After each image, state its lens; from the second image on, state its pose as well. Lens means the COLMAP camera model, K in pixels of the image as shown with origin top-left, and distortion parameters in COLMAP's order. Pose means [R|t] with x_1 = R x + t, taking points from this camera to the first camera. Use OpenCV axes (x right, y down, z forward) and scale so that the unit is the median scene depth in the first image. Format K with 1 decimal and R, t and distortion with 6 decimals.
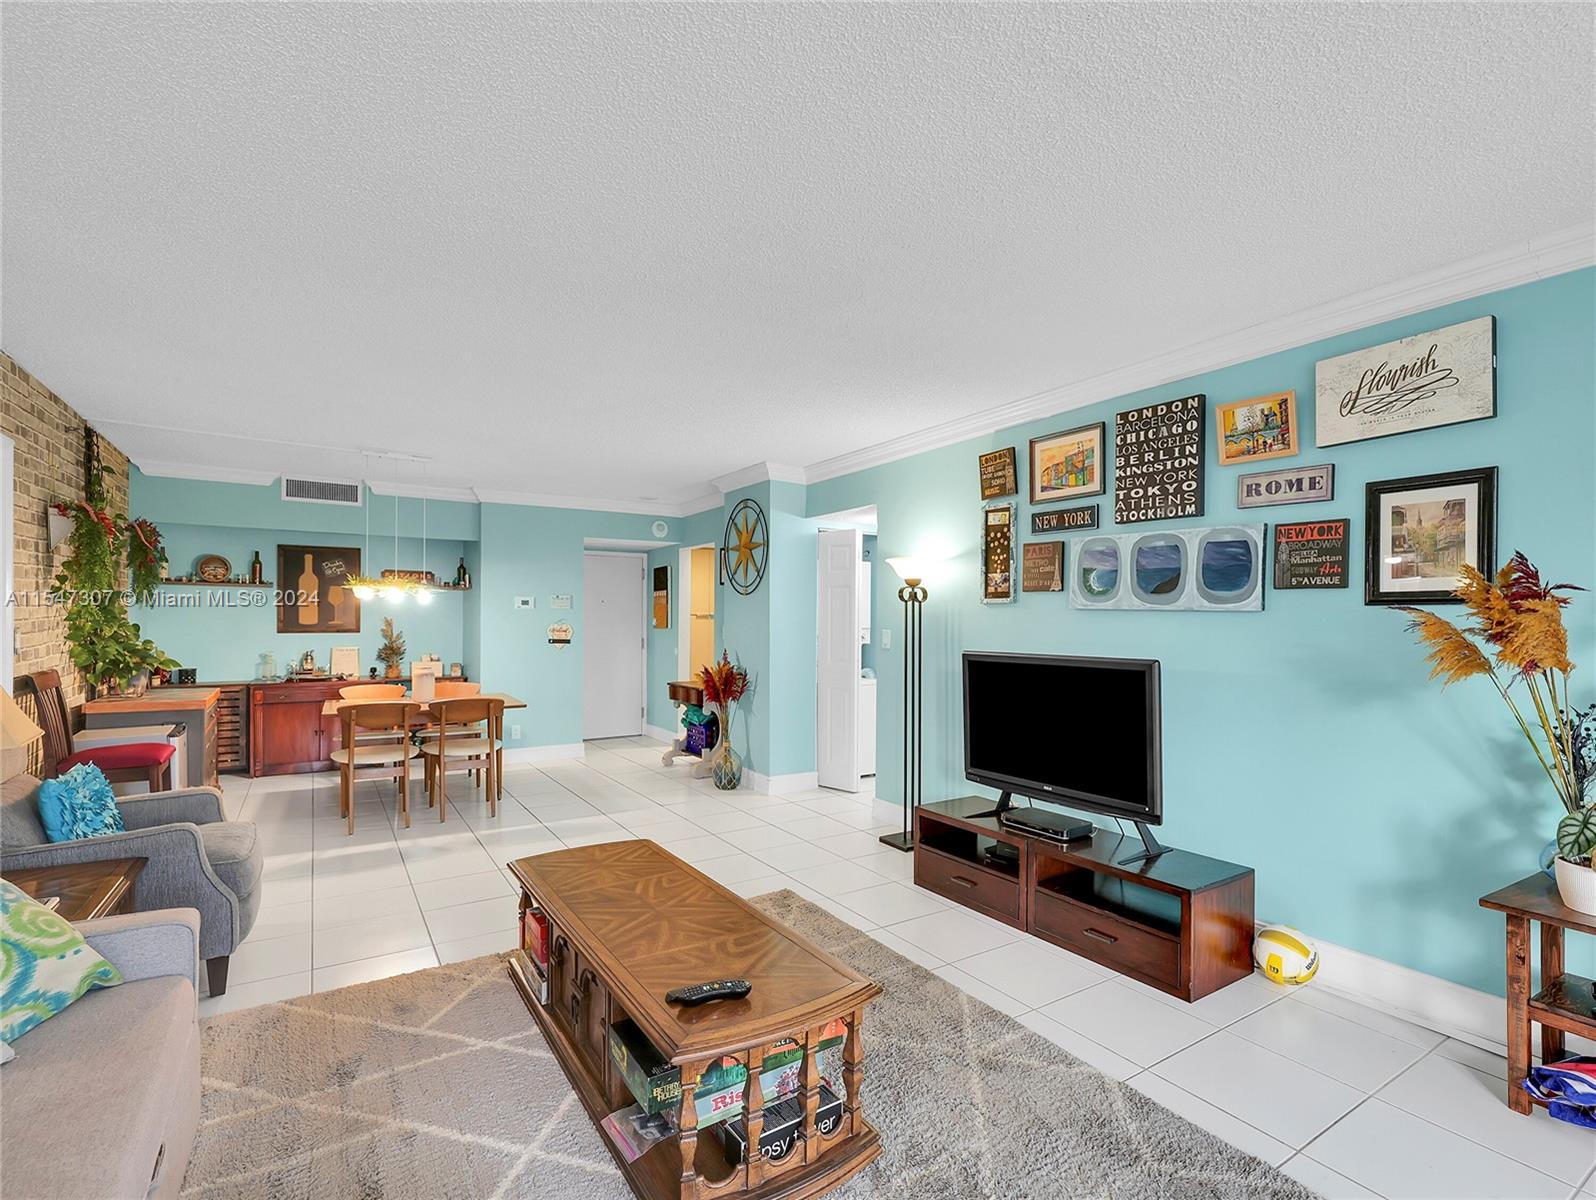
lens RADIAL K [[749.1, 0, 802.7], [0, 749.1, 627.1], [0, 0, 1]] dist [-0.018519, -0.000398]
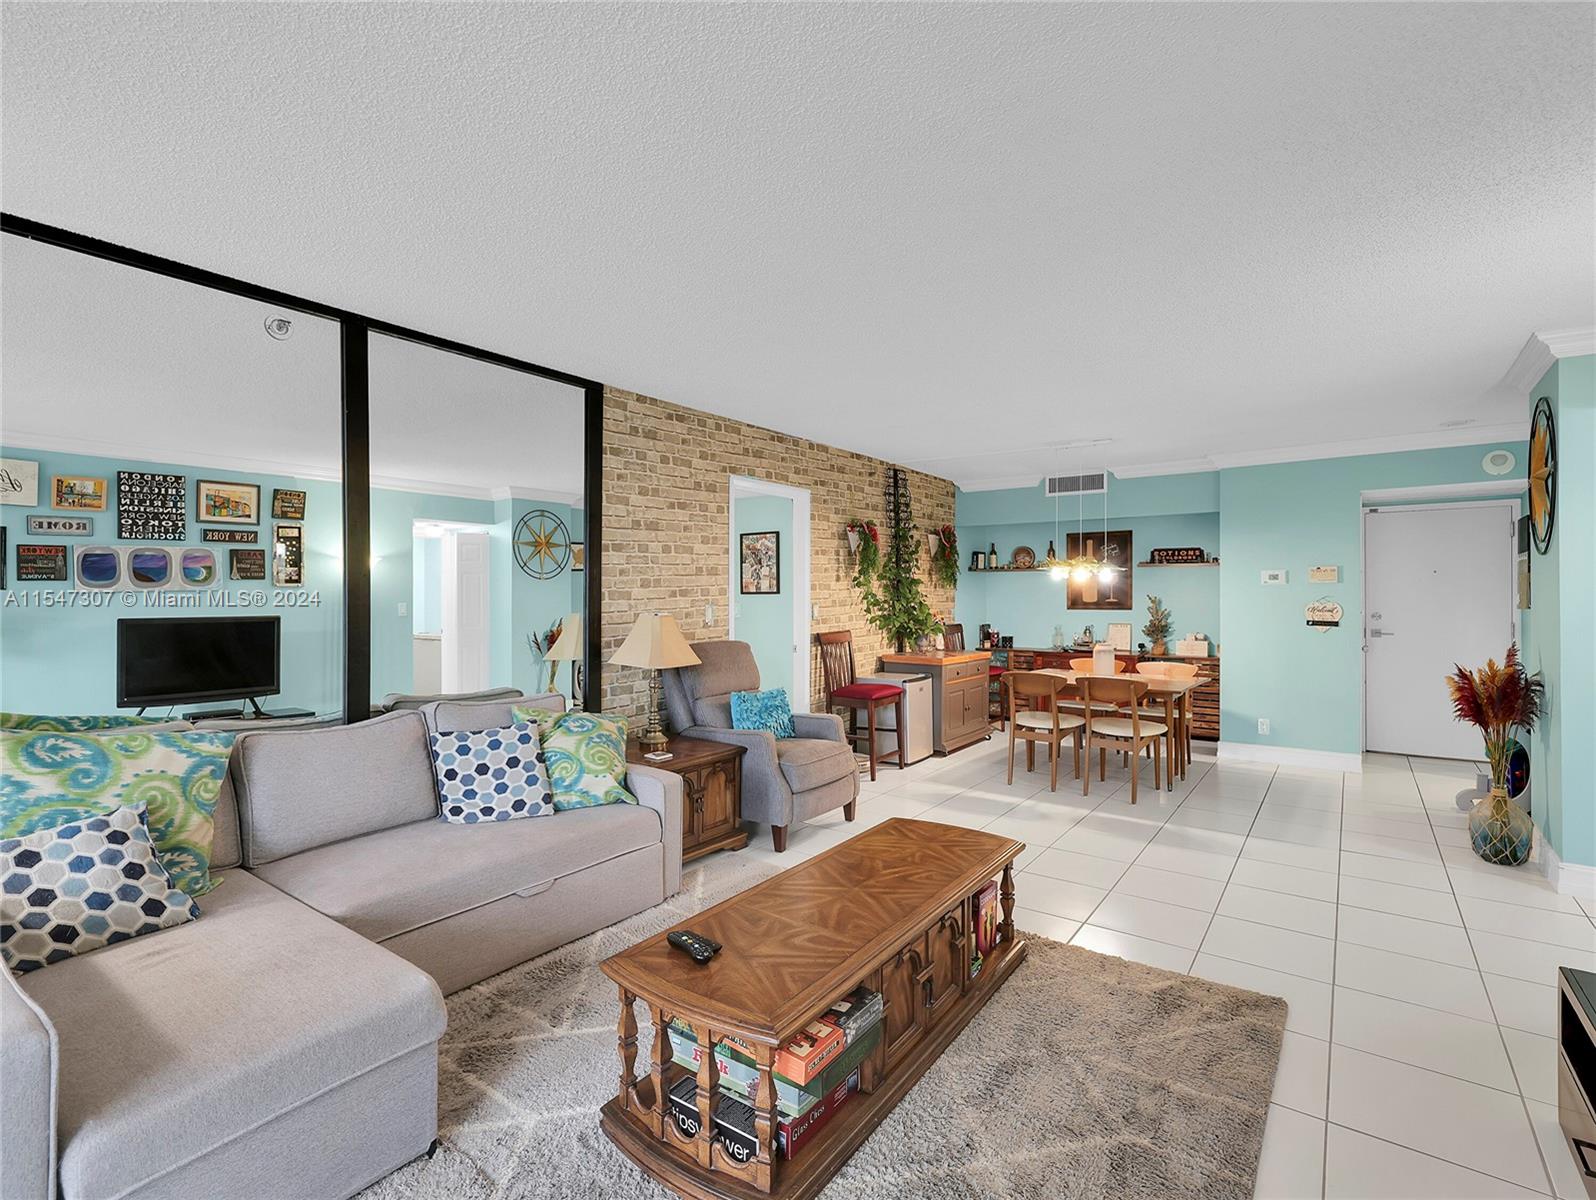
lens RADIAL K [[750.2, 0, 800.9], [0, 750.2, 598.0], [0, 0, 1]] dist [0.000234, -0.000017]
pose [[0.356798, -0.002467, -0.934178, 0.274514], [-0.004237, 0.999982, -0.004259, -0.003369], [0.934172, 0.005478, 0.356781, 0.212808]]
